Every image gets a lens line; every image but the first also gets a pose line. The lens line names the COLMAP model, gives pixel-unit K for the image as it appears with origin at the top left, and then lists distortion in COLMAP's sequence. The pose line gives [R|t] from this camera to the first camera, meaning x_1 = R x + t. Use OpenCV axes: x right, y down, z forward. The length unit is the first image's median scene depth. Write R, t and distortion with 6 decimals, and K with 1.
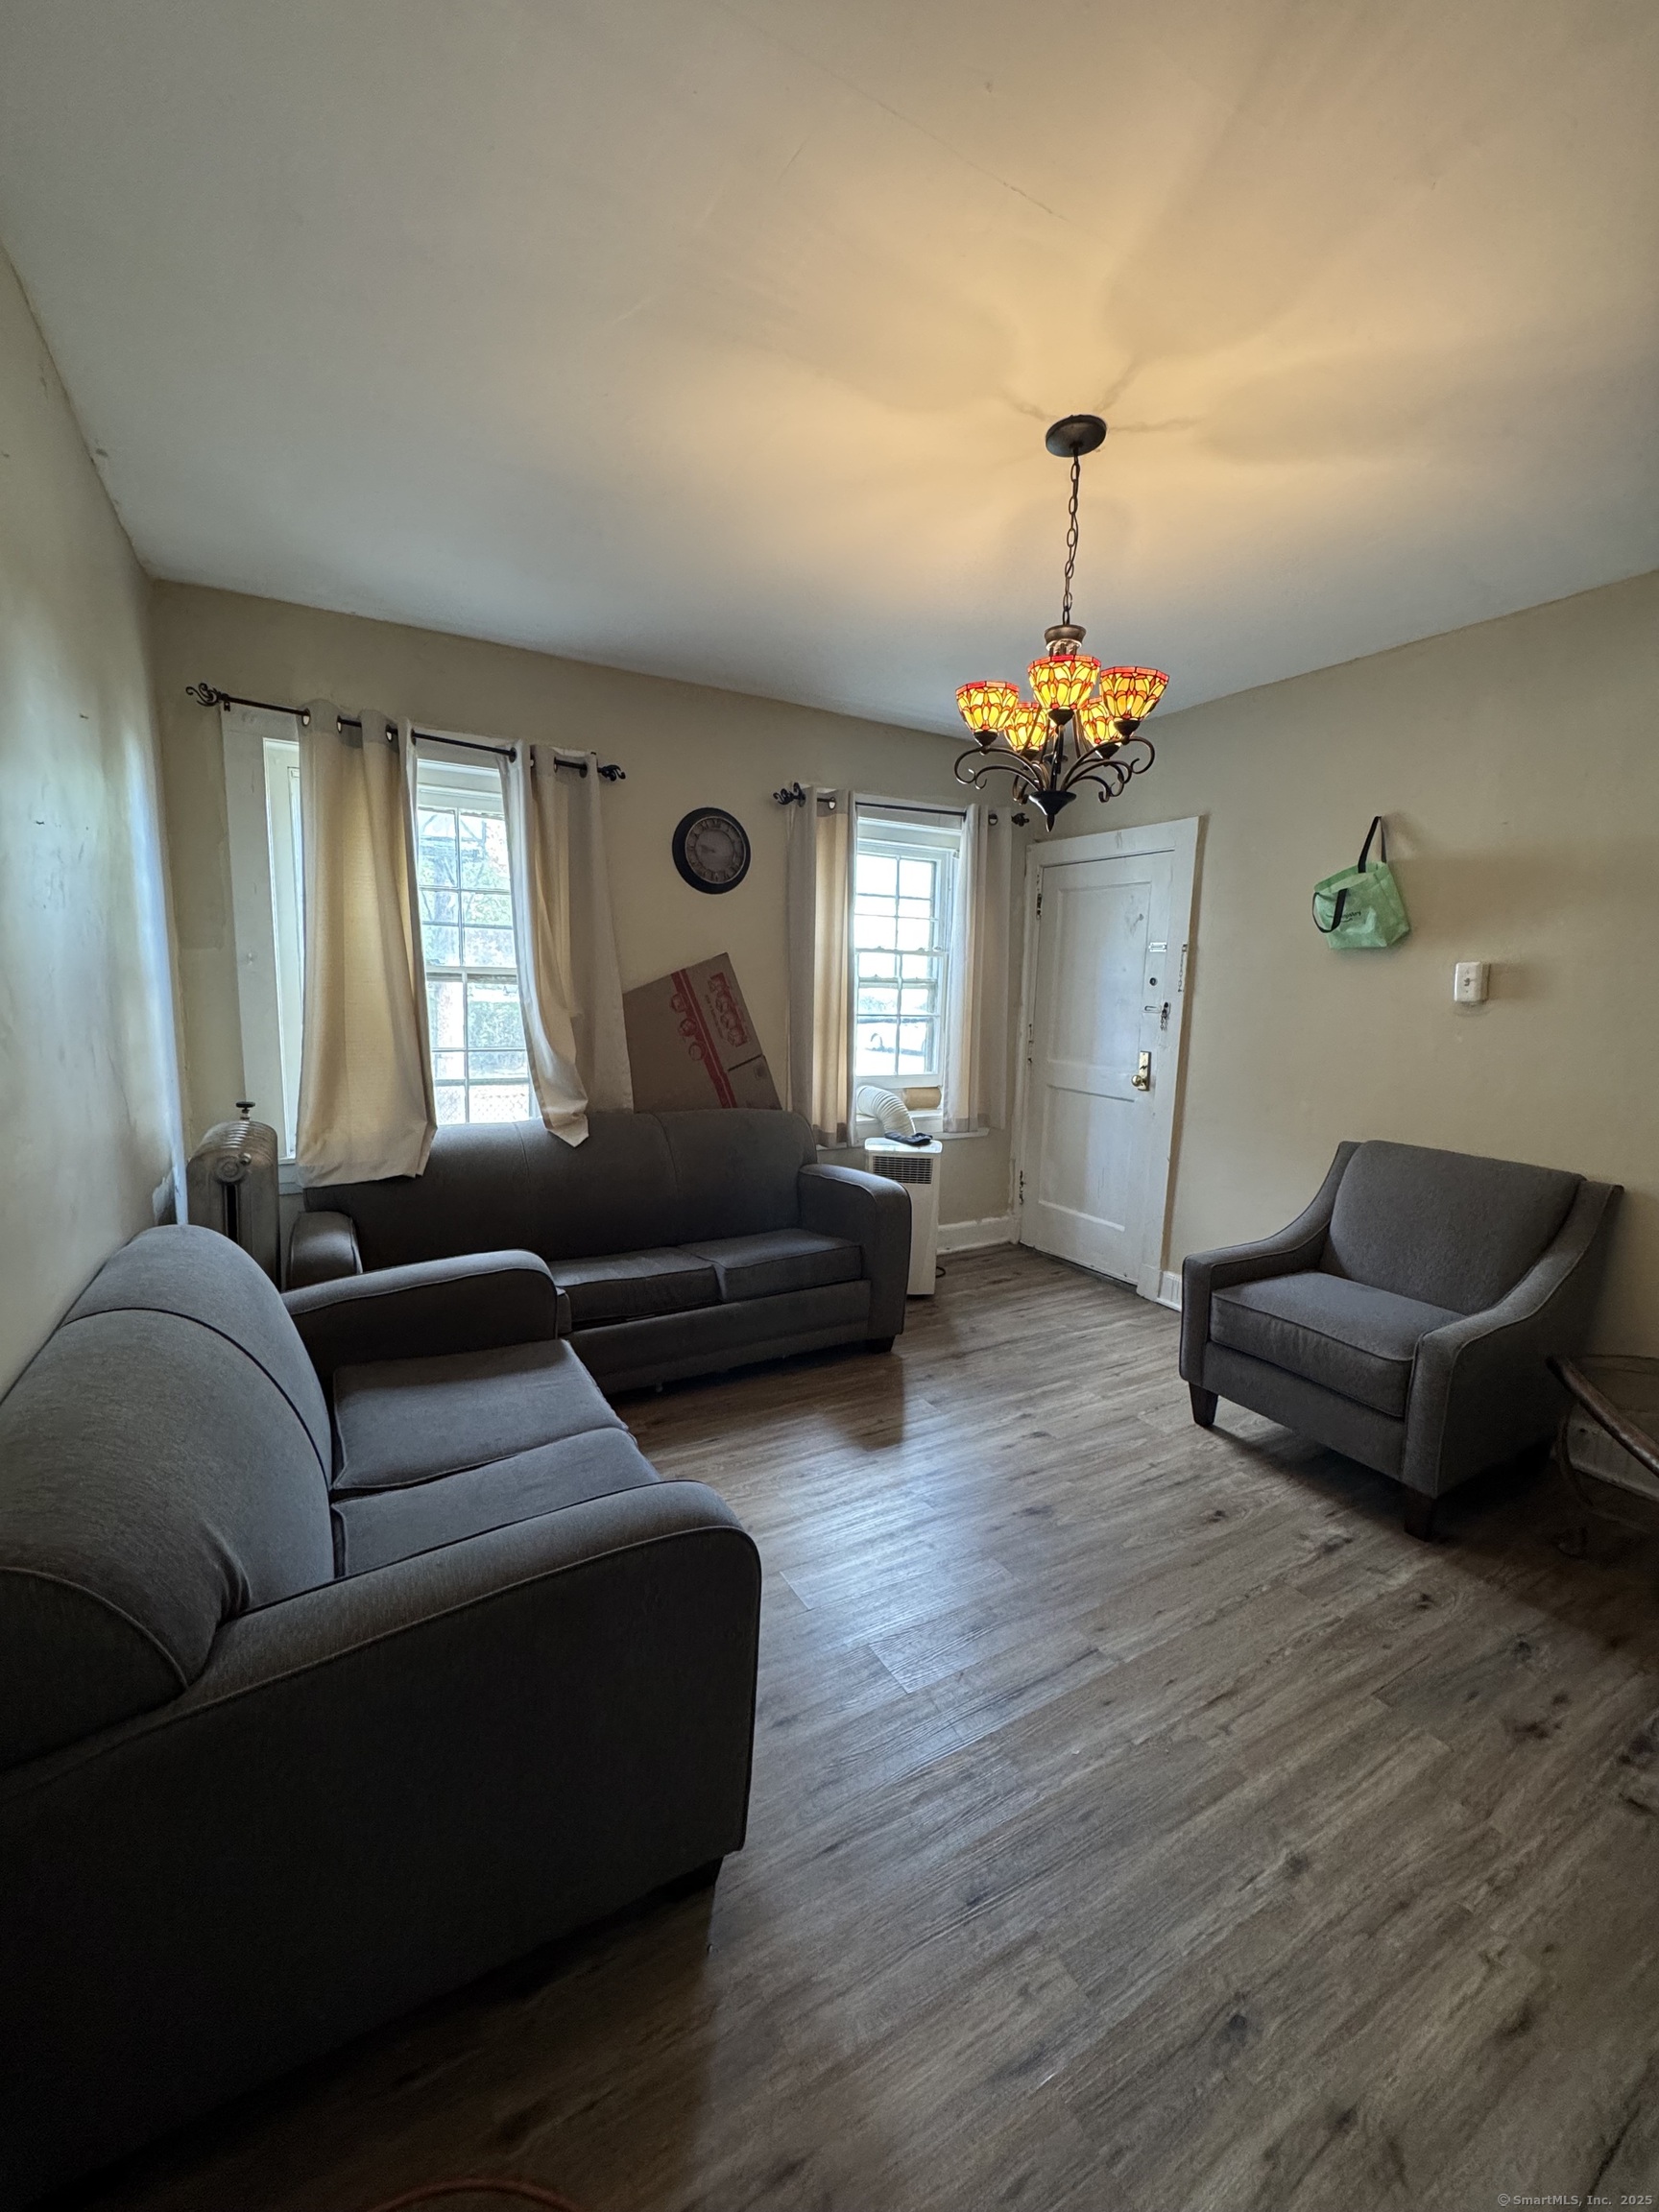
lens RADIAL K [[881.6, 0, 818.3], [0, 881.6, 1108.0], [0, 0, 1]] dist [-0.001499, -0.000097]
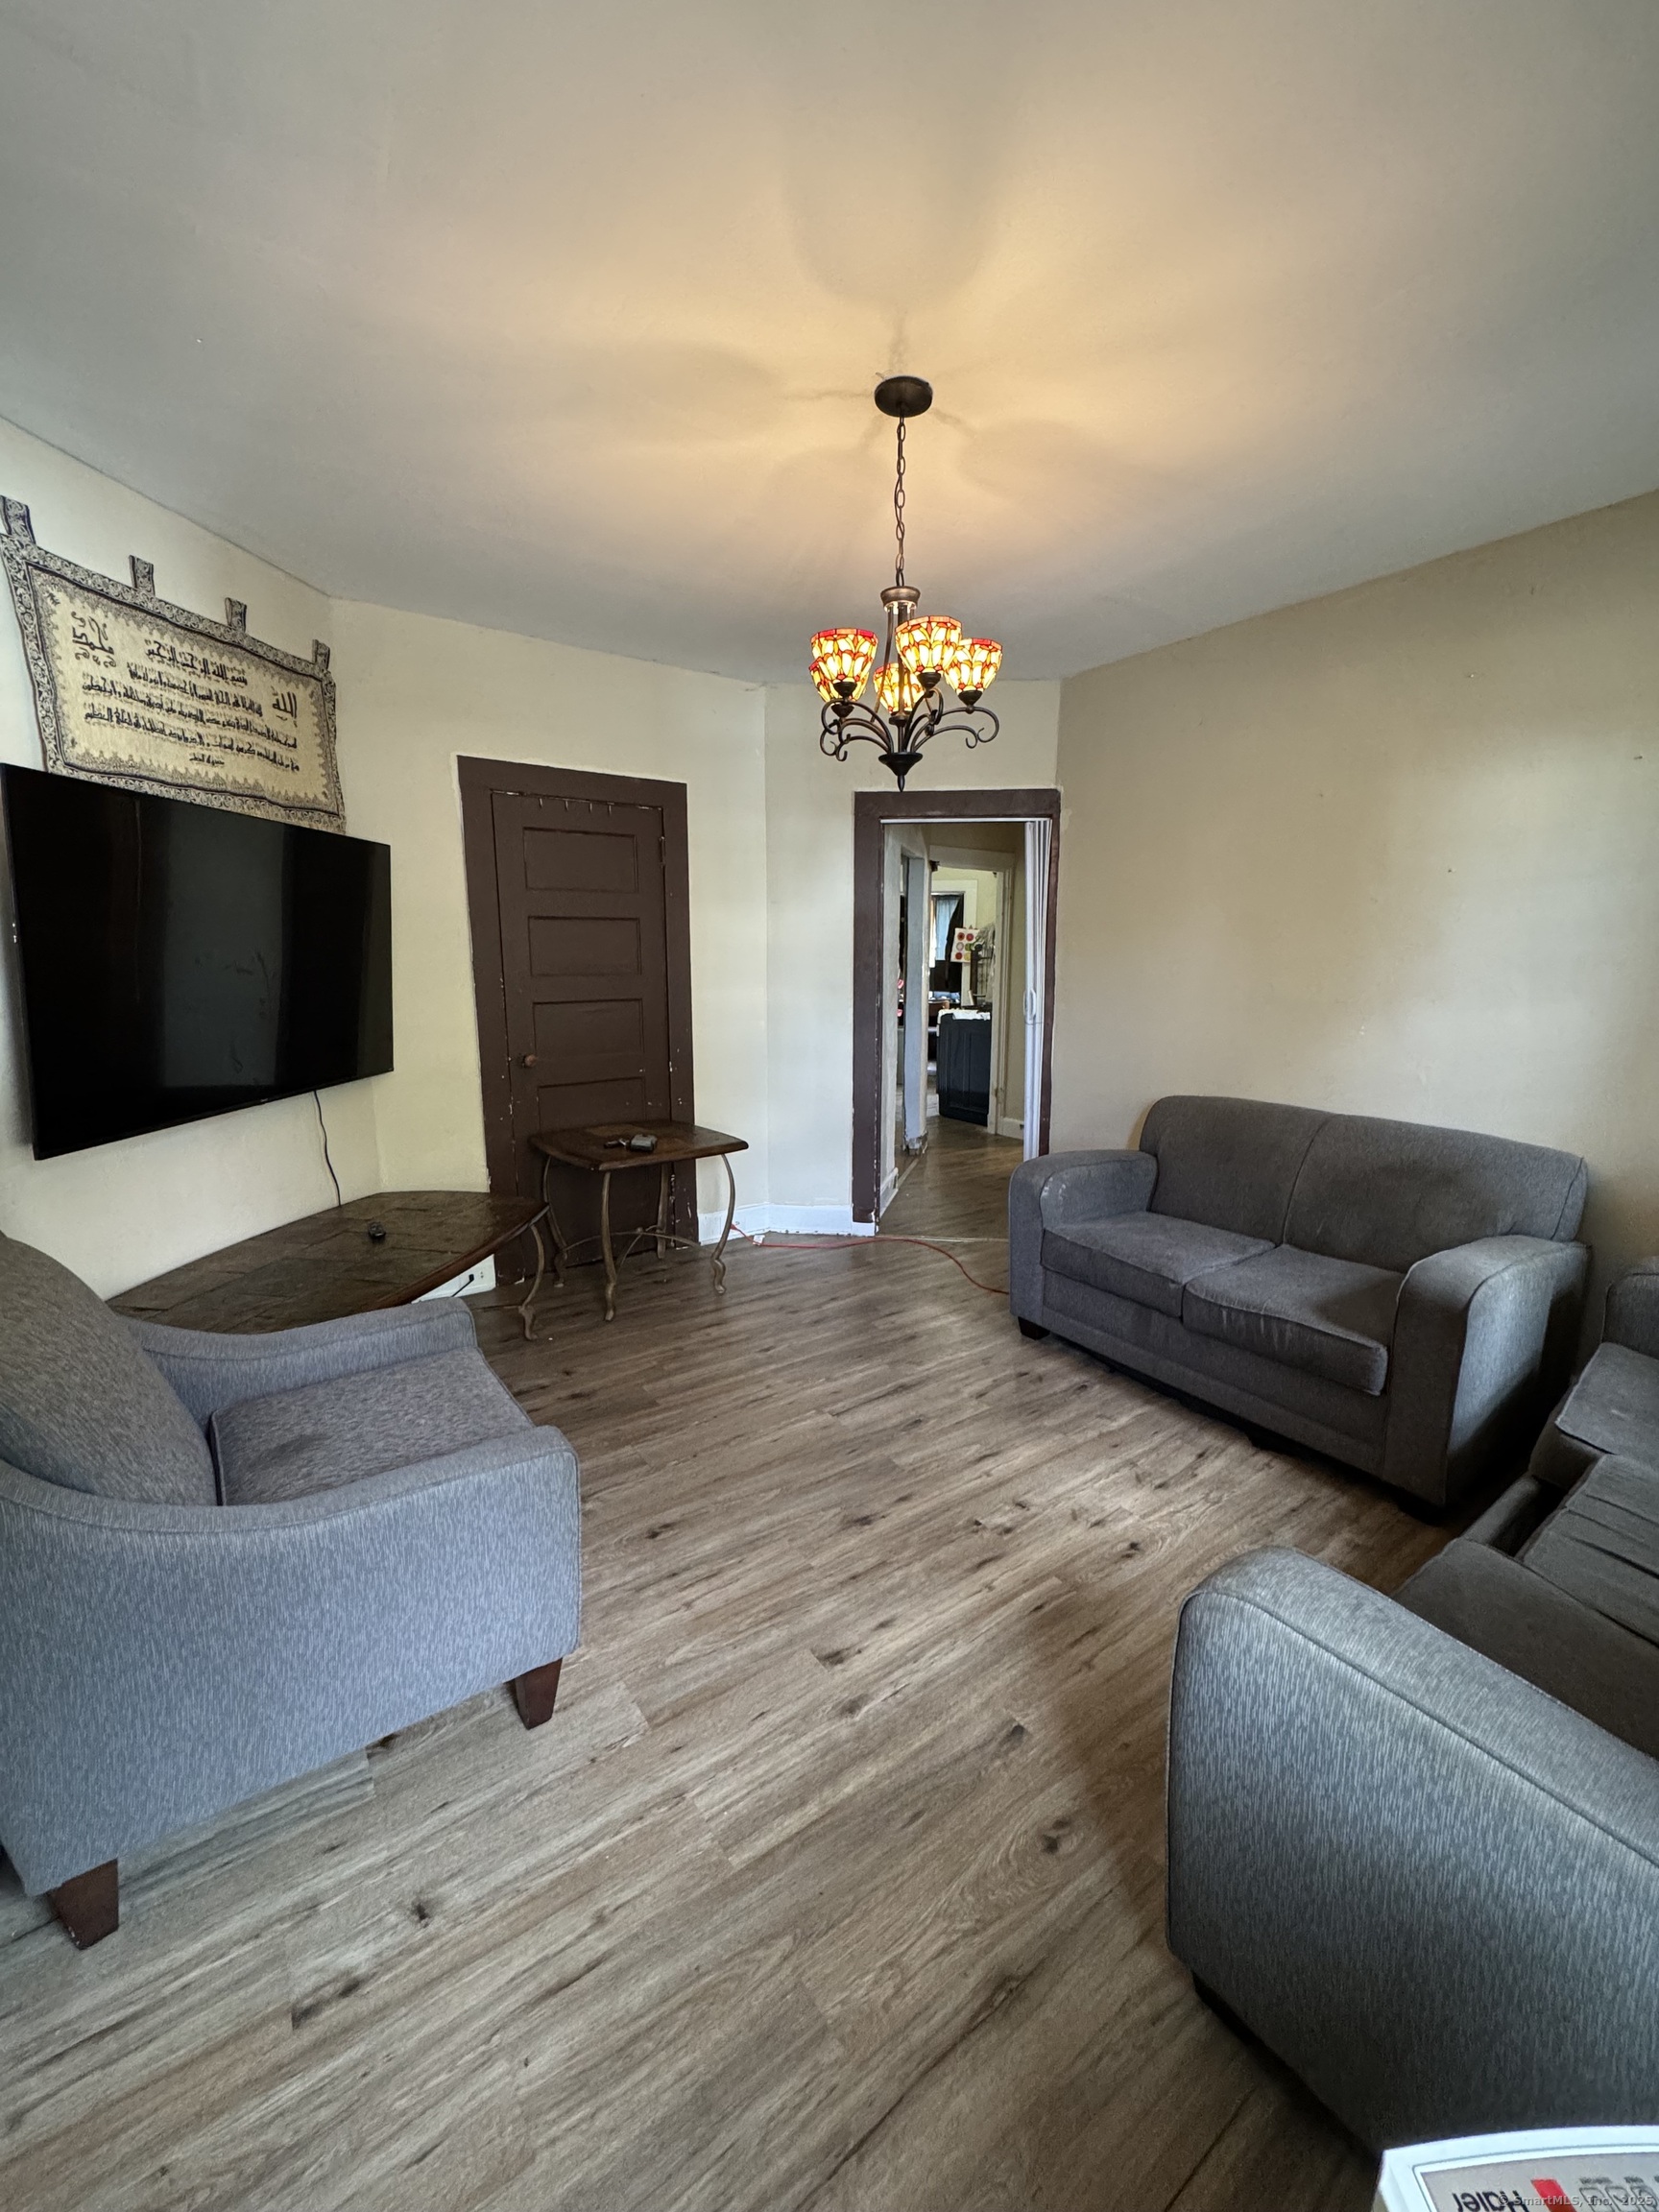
lens RADIAL K [[881.6, 0, 825.6], [0, 881.6, 1110.6], [0, 0, 1]] dist [-0.001499, -0.000097]
pose [[-0.994076, -0.001327, -0.108681, 0.330775], [-0.036050, 0.947349, 0.318166, -0.199380], [0.102537, 0.320199, -0.941785, 1.487478]]
